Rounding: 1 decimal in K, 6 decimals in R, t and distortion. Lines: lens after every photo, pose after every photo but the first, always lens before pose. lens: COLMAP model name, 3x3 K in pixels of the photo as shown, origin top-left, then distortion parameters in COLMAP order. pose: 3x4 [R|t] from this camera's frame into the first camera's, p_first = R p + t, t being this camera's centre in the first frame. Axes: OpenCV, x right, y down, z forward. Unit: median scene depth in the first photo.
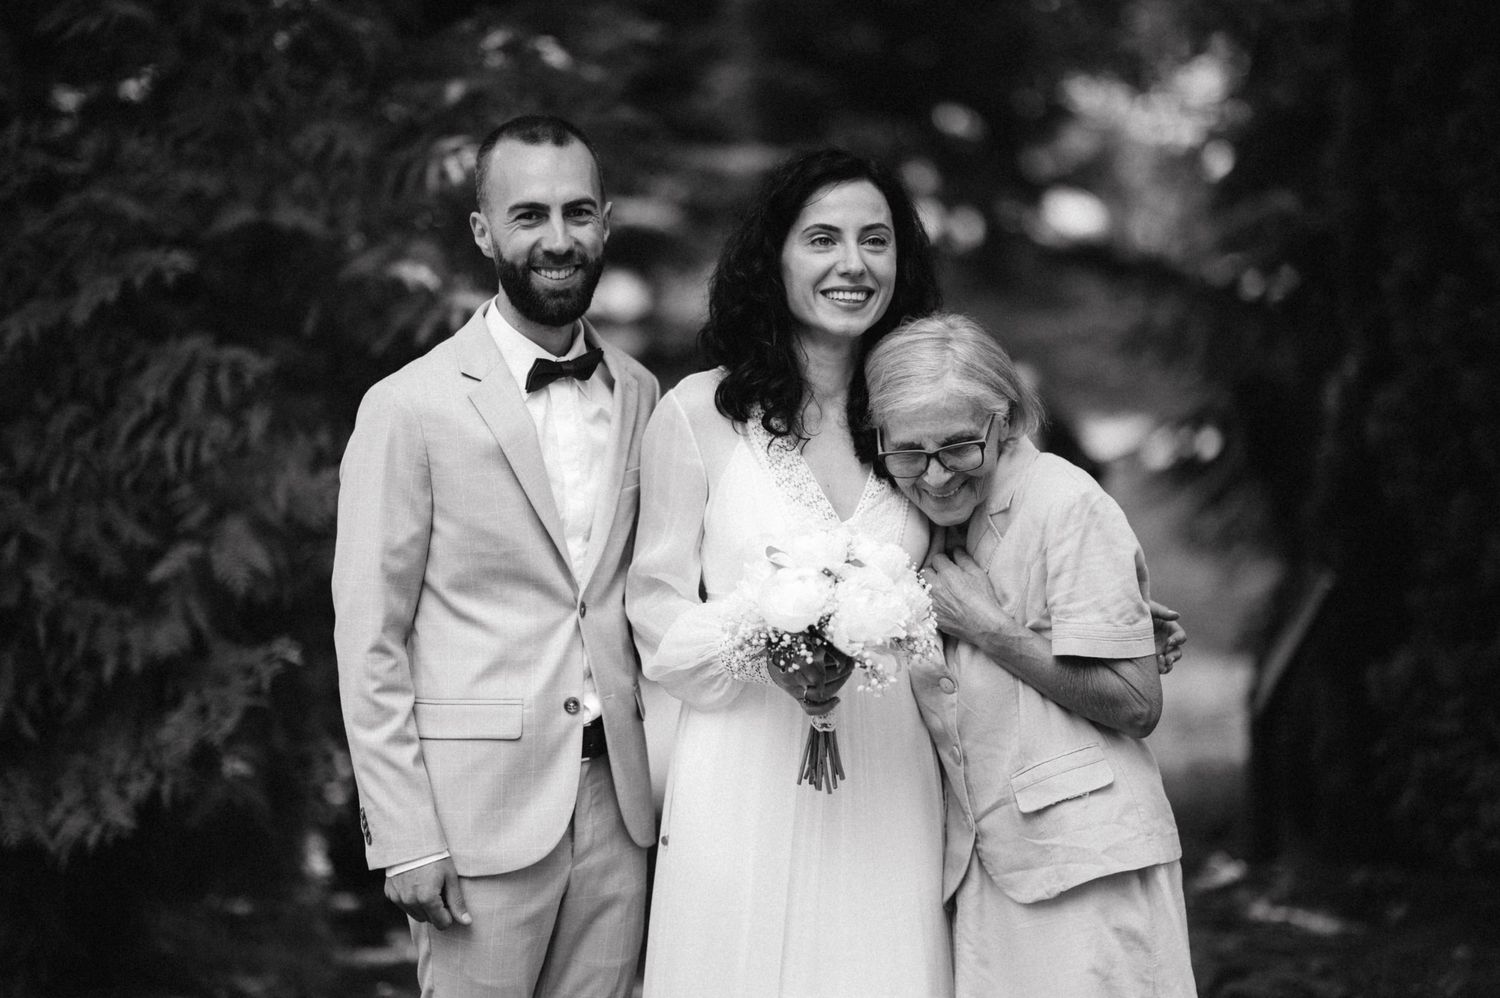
lens RADIAL K [[3736.6, 0, 762.4], [0, 3736.6, 506.0], [0, 0, 1]] dist [-0.021438, 0.000000]
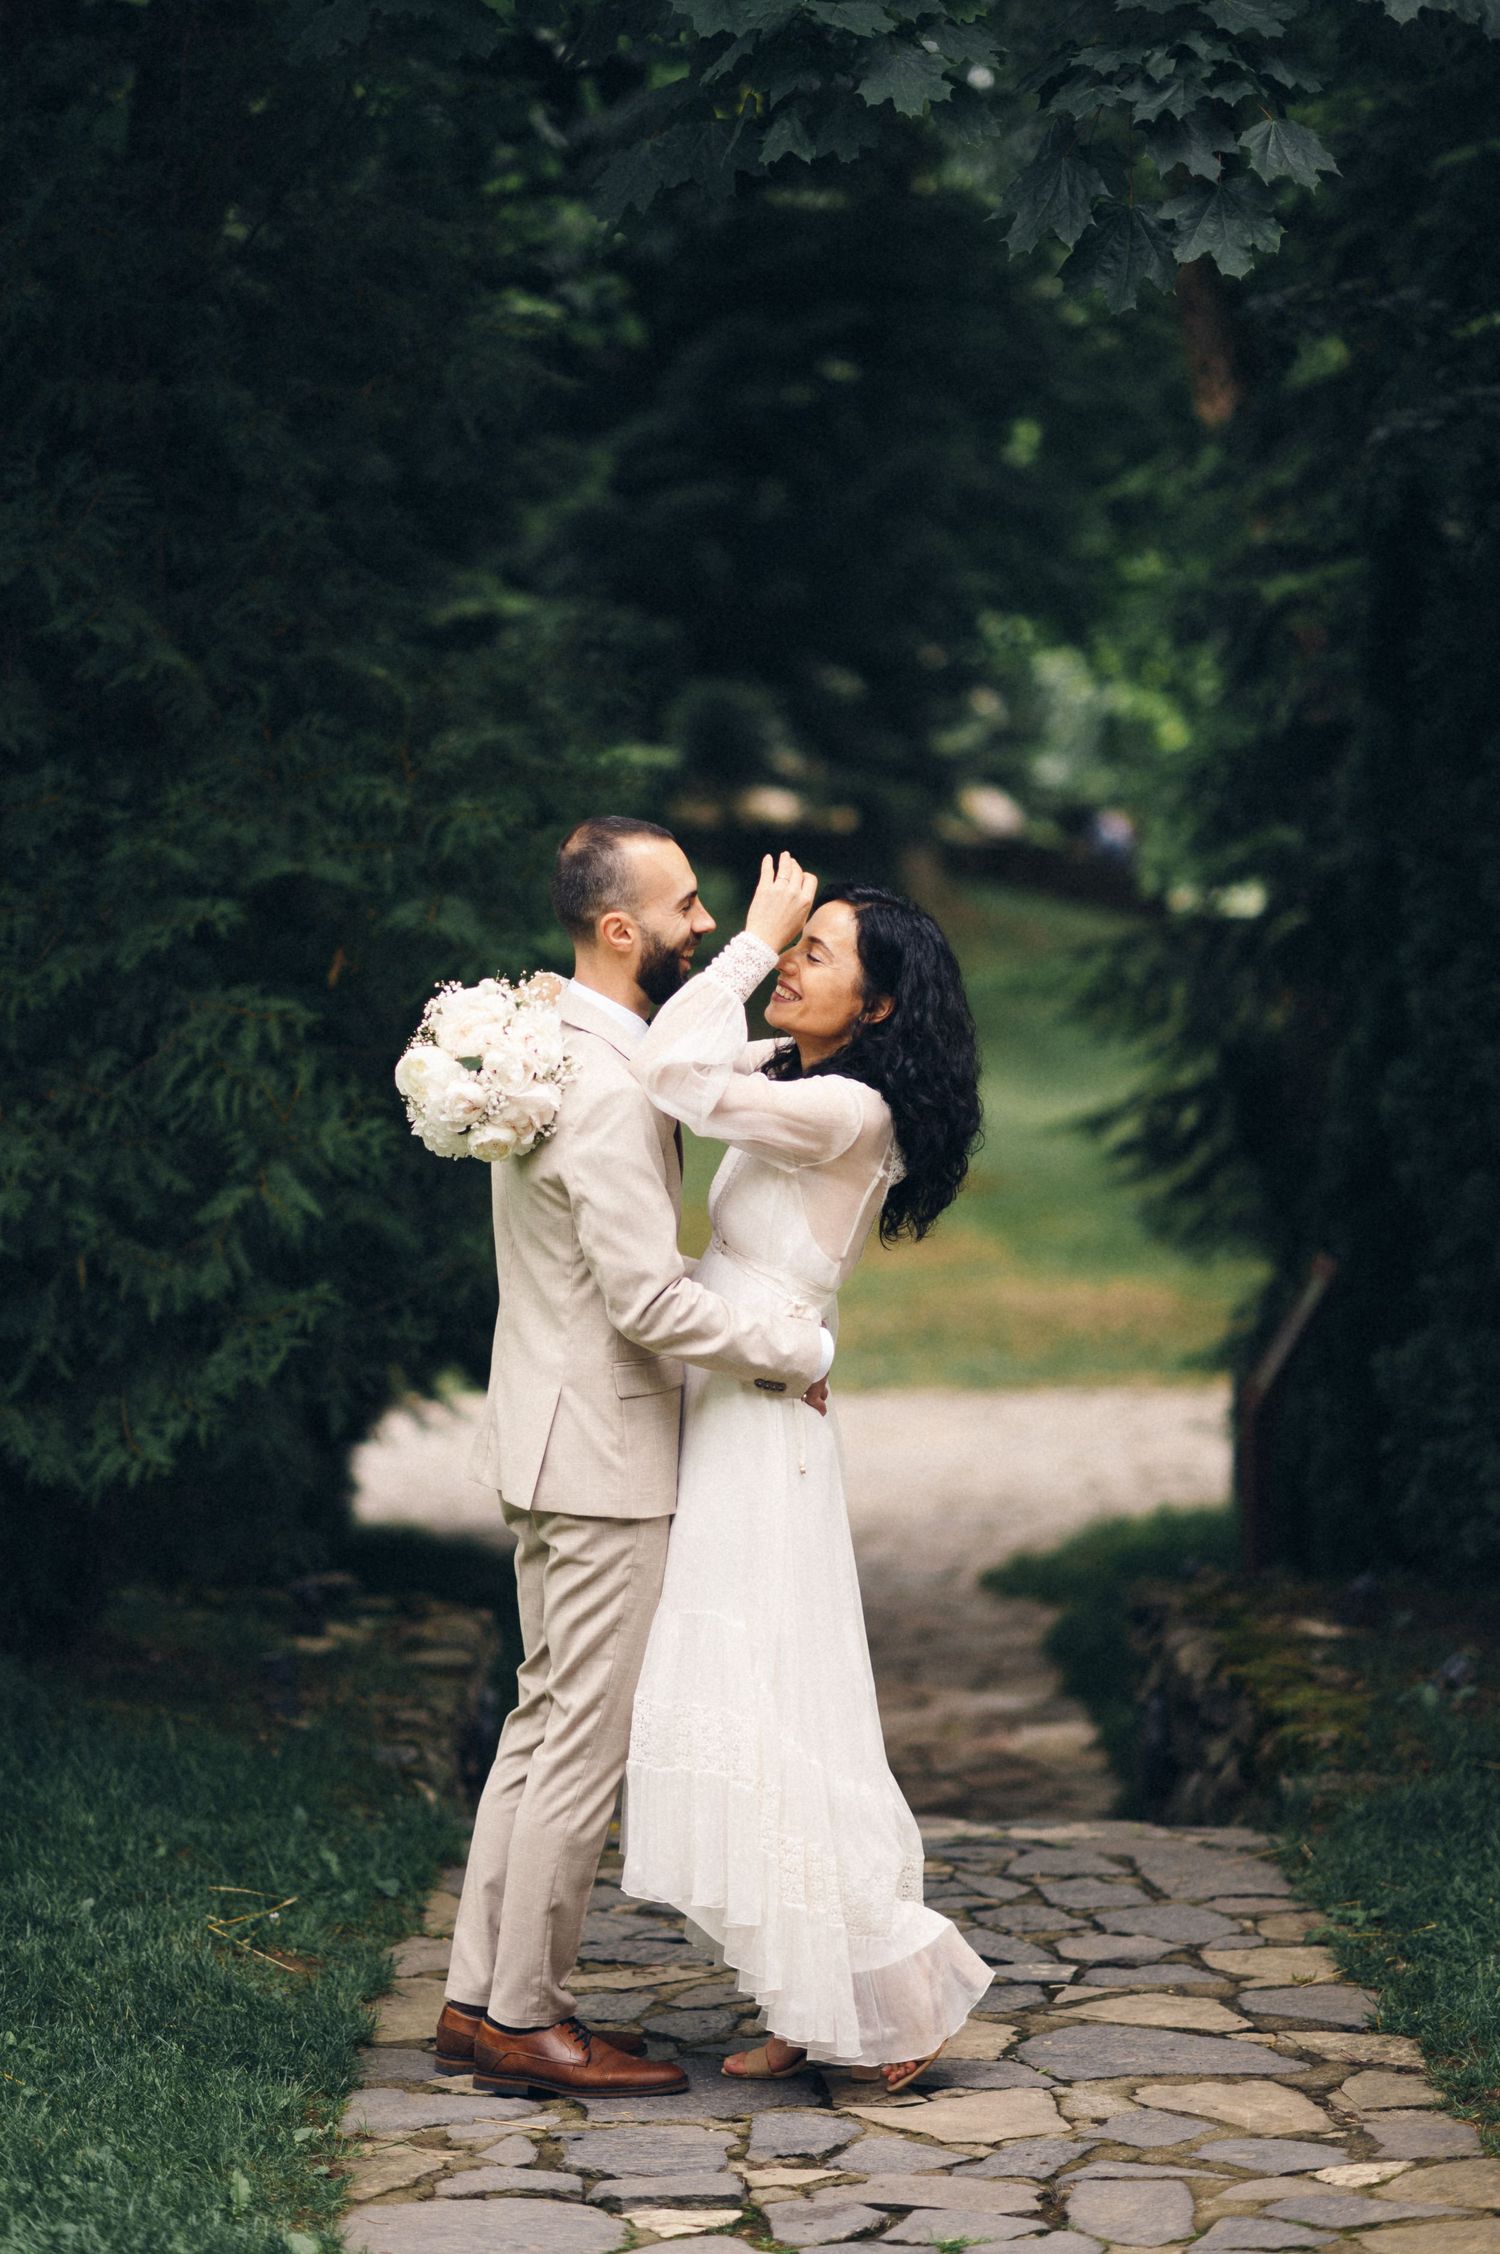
lens RADIAL K [[5230.6, 0, 693.0], [0, 5230.6, 1088.7], [0, 0, 1]] dist [-0.047511, 0.000000]
pose [[0.999164, 0.024545, 0.032692, -0.073782], [-0.023934, 0.999534, -0.018936, 0.006677], [-0.033141, 0.018138, 0.999286, -0.423485]]
